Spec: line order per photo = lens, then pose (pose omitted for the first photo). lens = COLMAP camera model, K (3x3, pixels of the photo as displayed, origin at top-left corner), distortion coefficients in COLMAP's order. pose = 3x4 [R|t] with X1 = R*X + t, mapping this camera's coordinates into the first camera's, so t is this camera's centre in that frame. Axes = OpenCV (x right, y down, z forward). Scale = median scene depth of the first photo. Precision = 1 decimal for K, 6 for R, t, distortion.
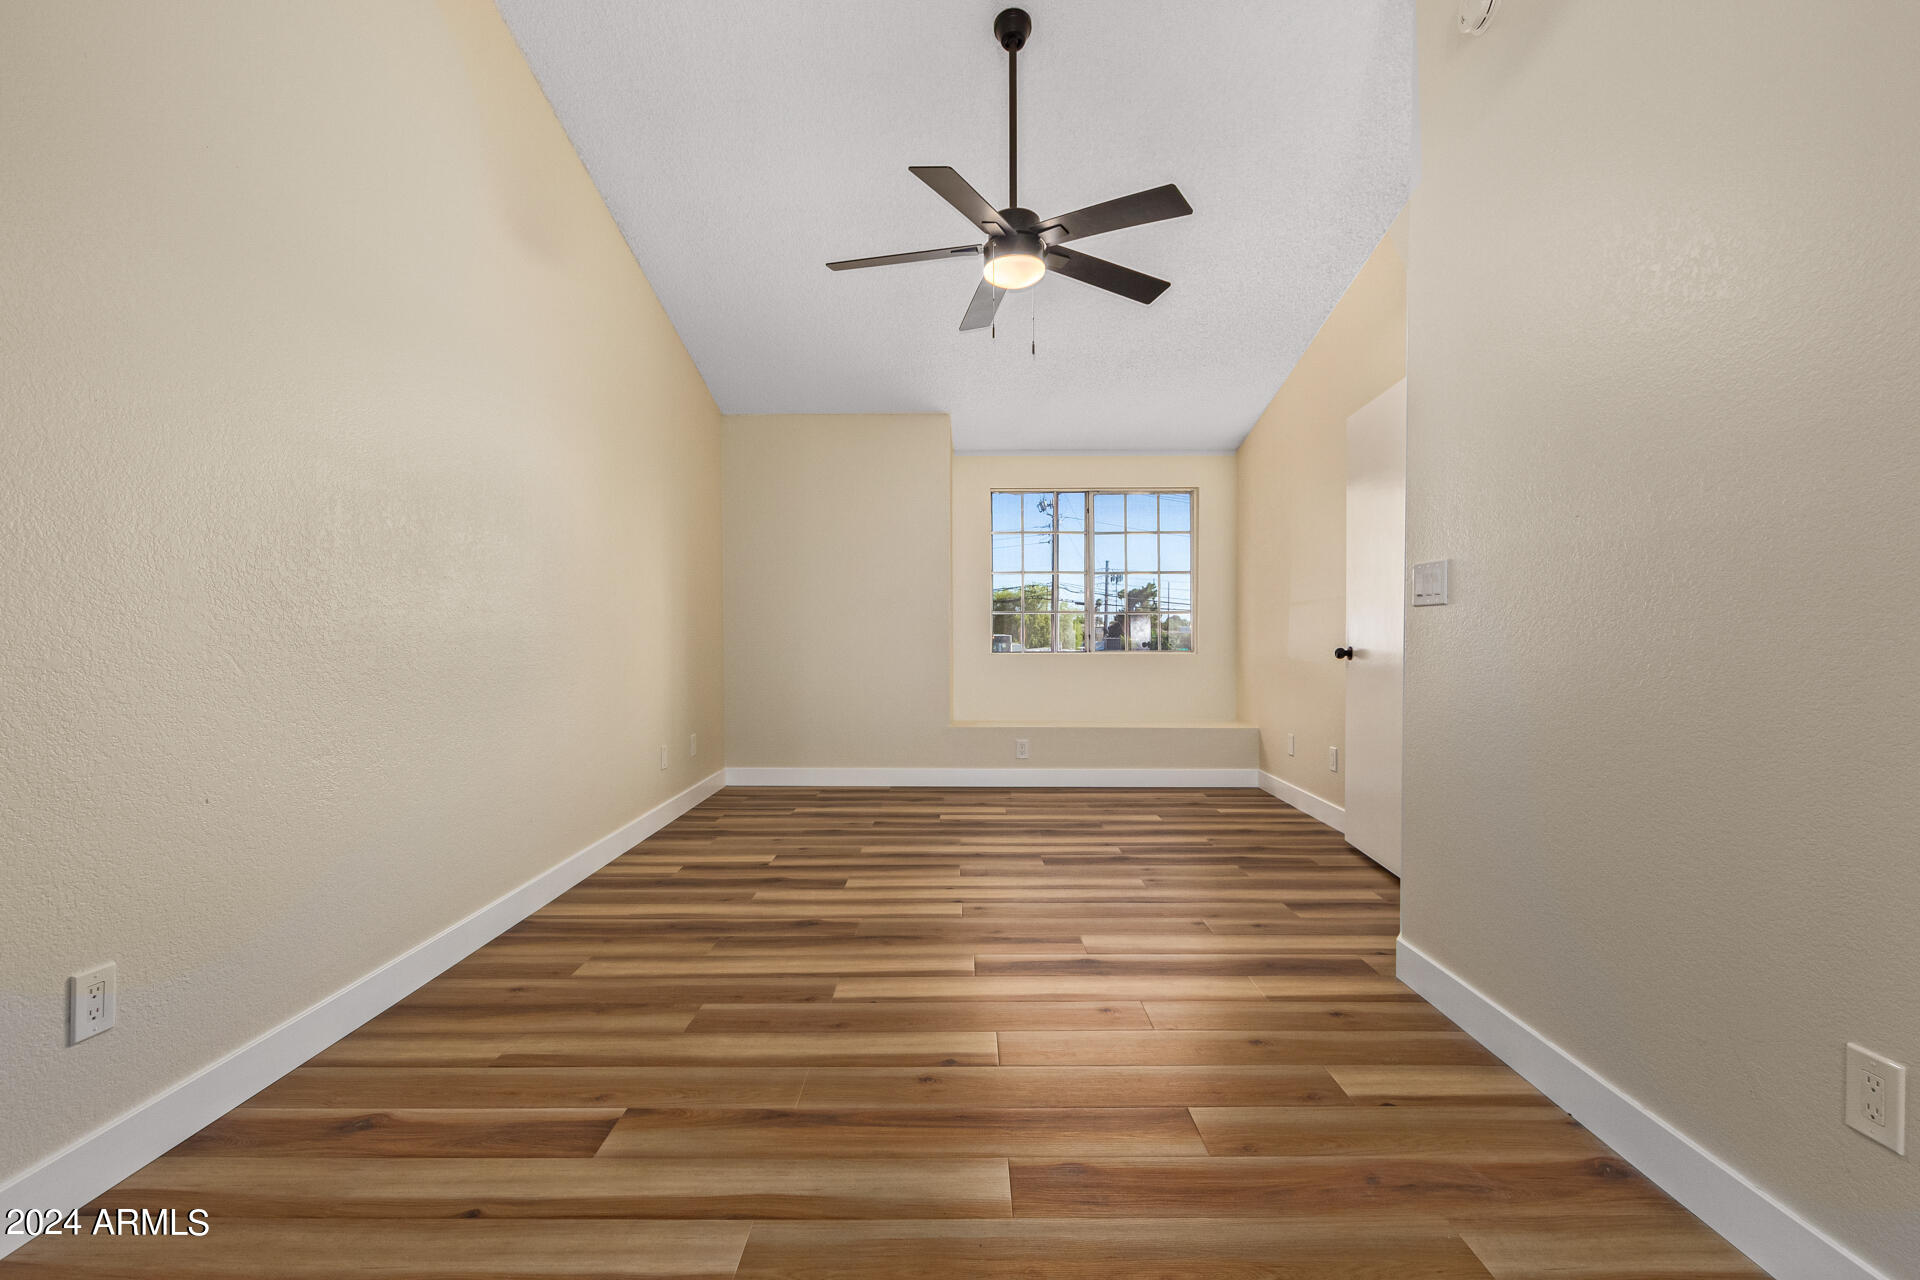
lens RADIAL K [[877.4, 0, 950.8], [0, 877.4, 638.7], [0, 0, 1]] dist [0.017253, -0.009139]
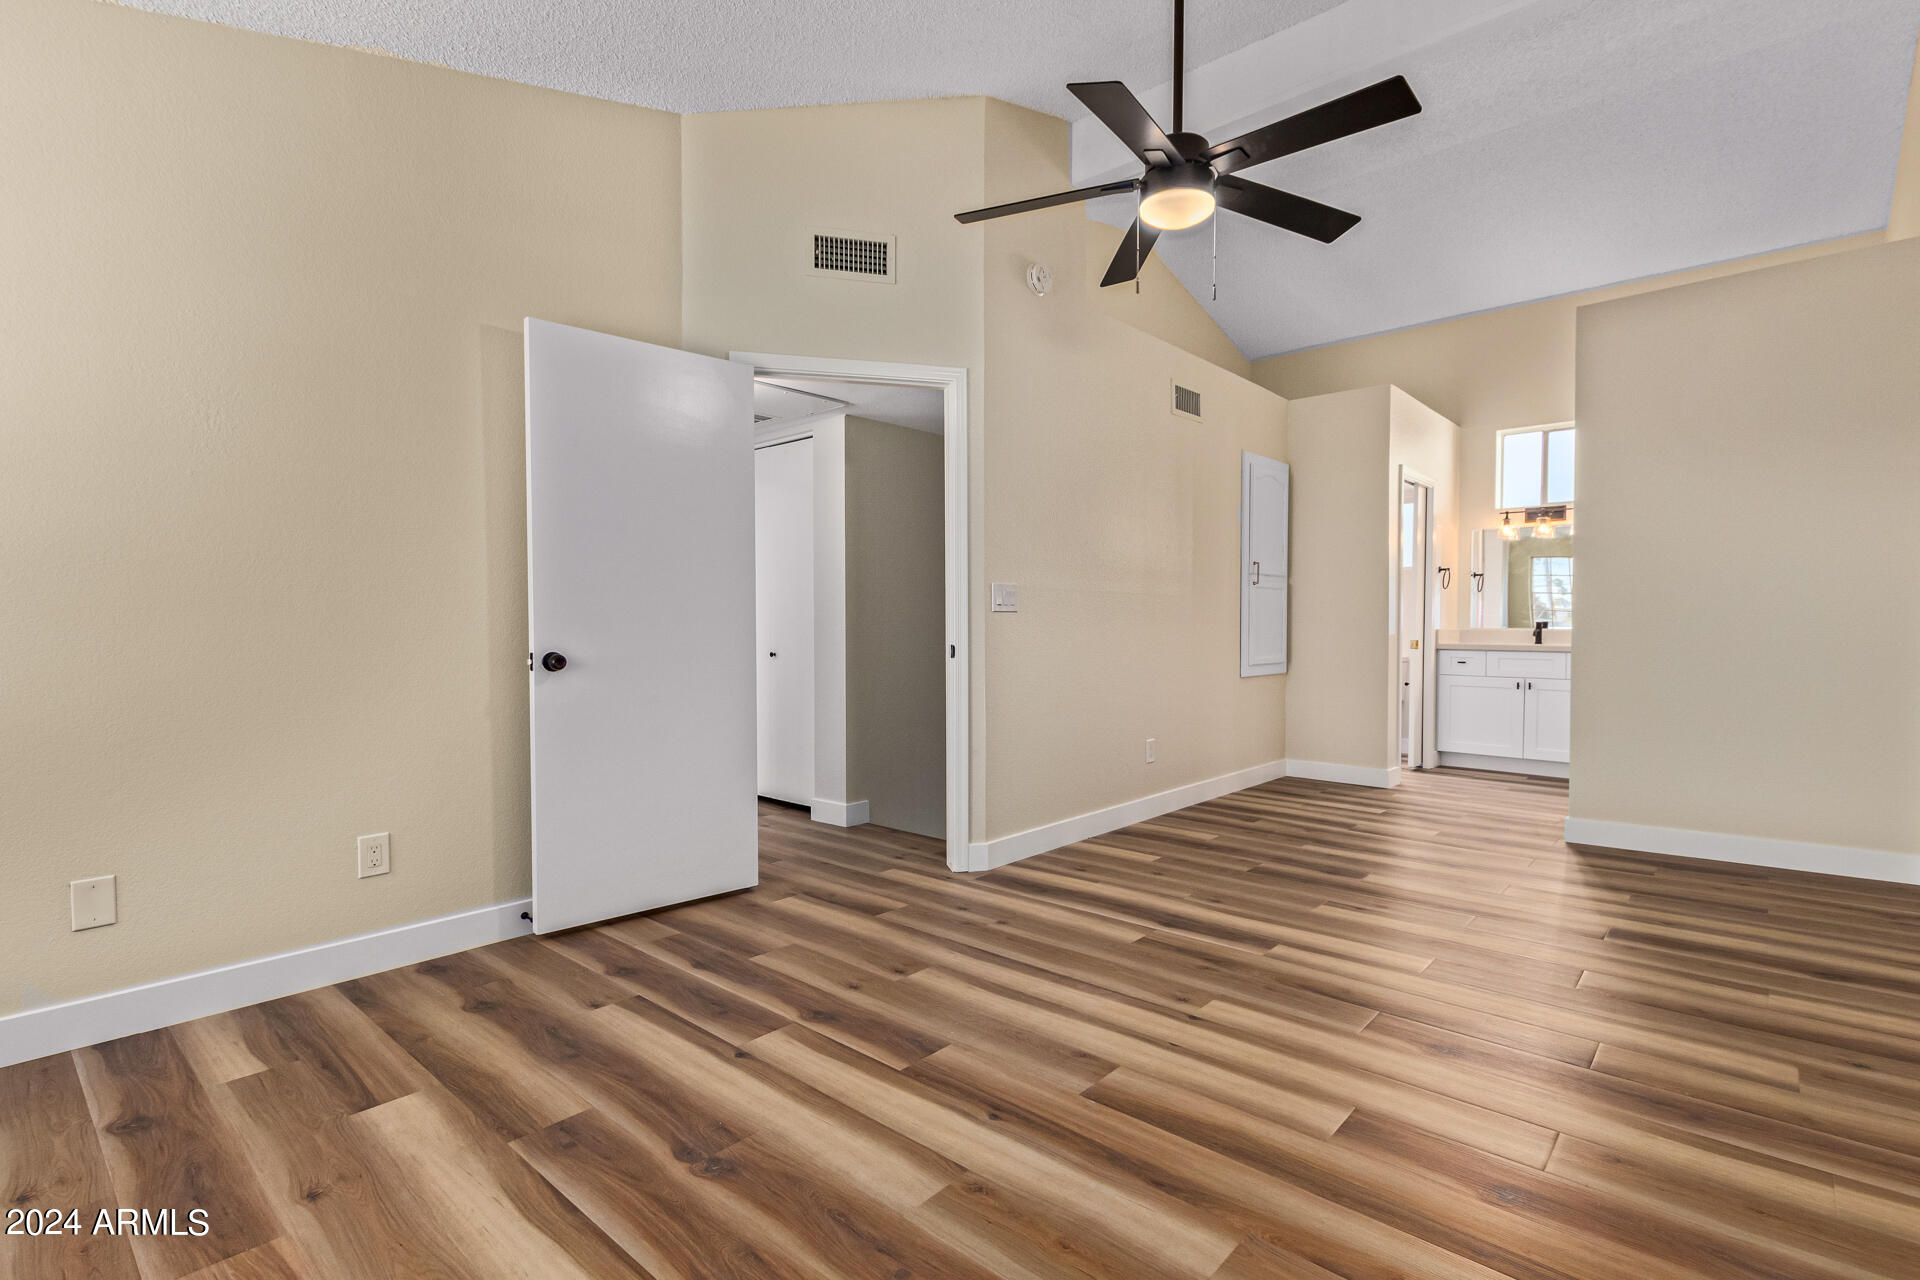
lens RADIAL K [[910.6, 0, 929.8], [0, 910.6, 643.4], [0, 0, 1]] dist [0.002952, -0.000285]
pose [[-0.742535, -0.007674, 0.669764, -0.345655], [0.009554, 0.999711, 0.022046, -0.015236], [-0.669740, 0.022769, -0.742247, 1.823512]]
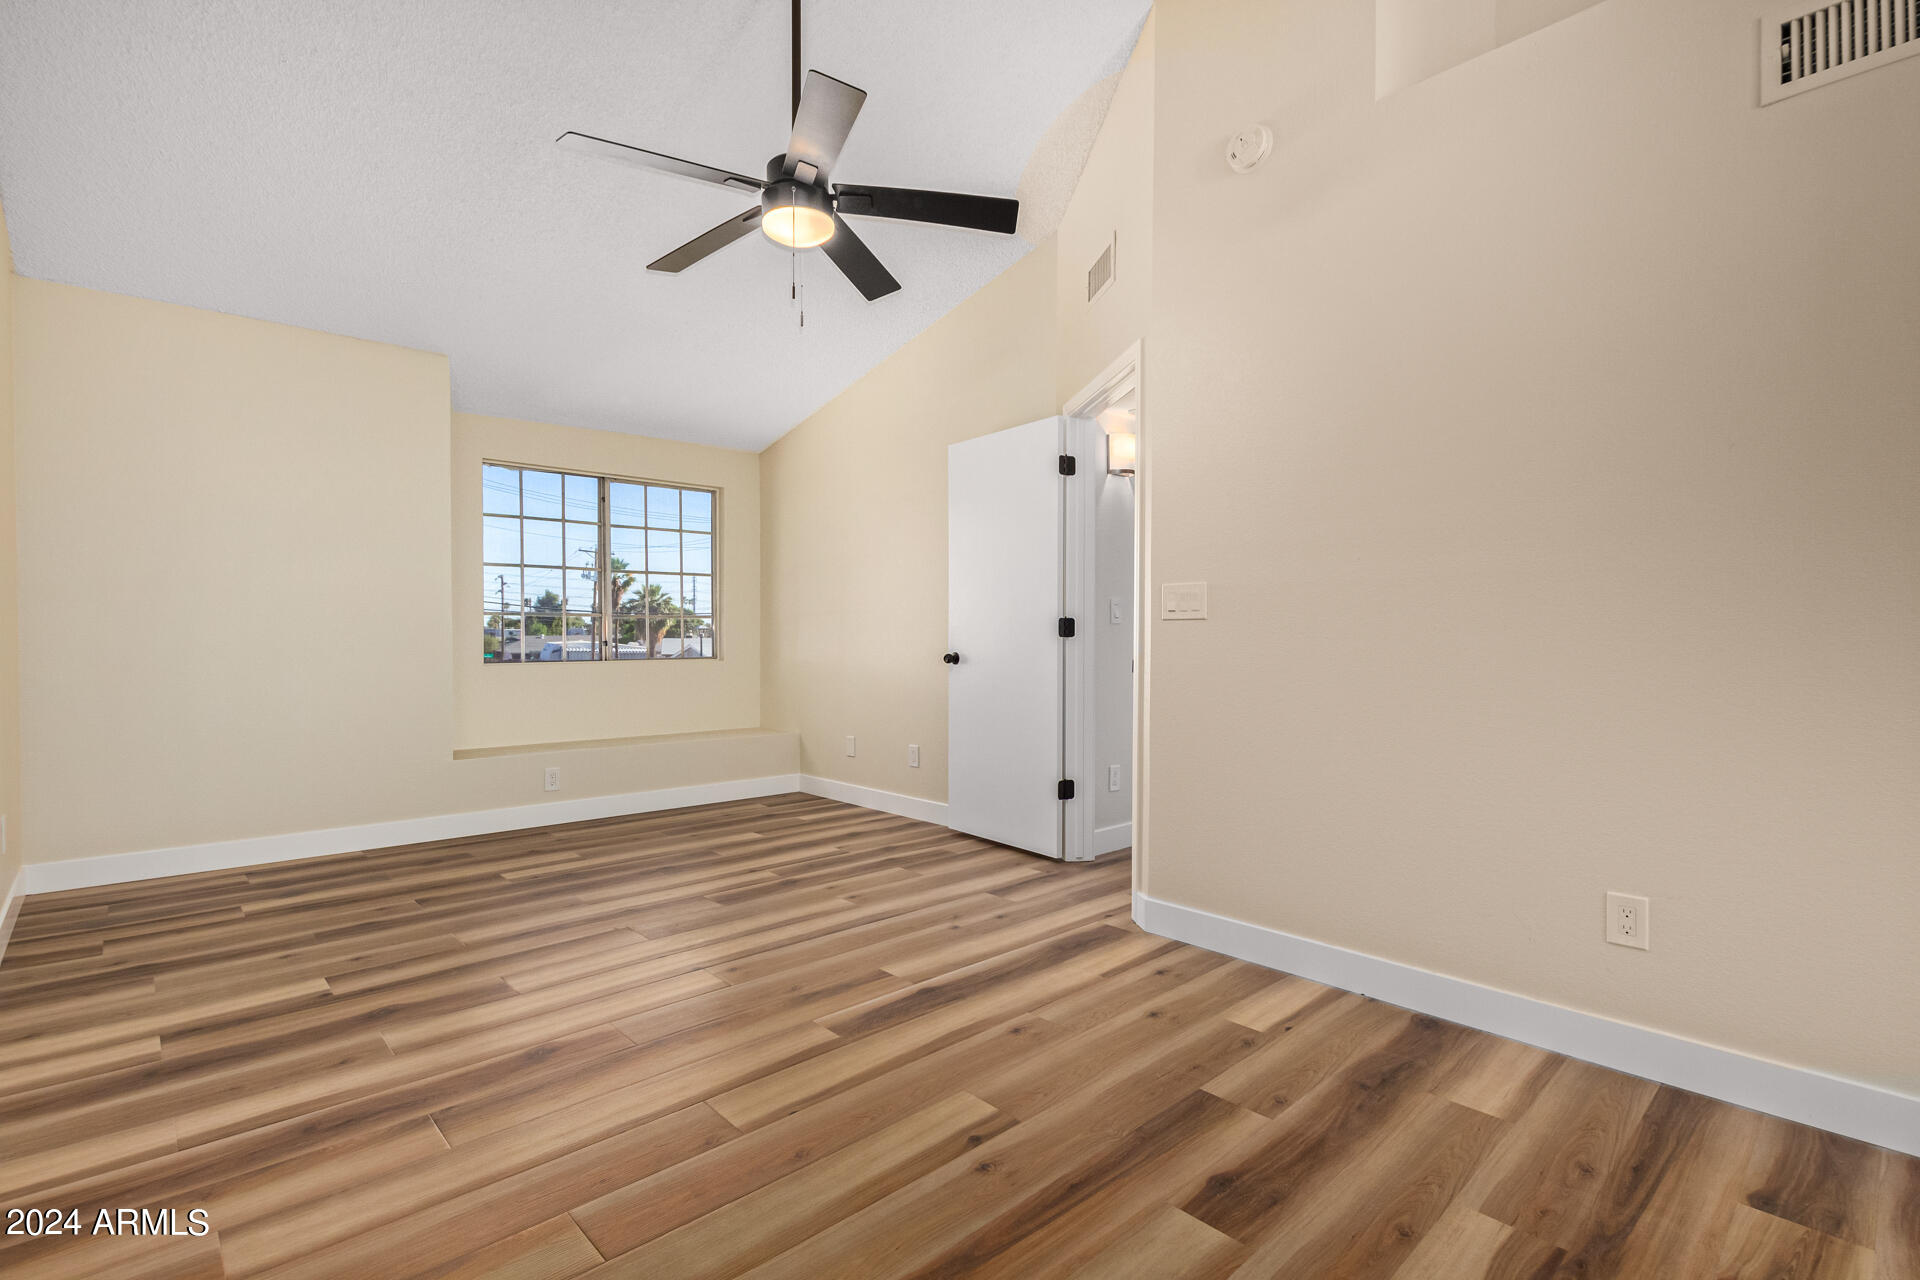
lens RADIAL K [[882.0, 0, 958.6], [0, 882.0, 632.3], [0, 0, 1]] dist [0.014180, -0.000810]
pose [[0.722796, 0.010825, 0.690977, -0.422700], [-0.001789, 0.999903, -0.013794, -0.001770], [-0.691060, 0.008734, 0.722745, 0.261033]]
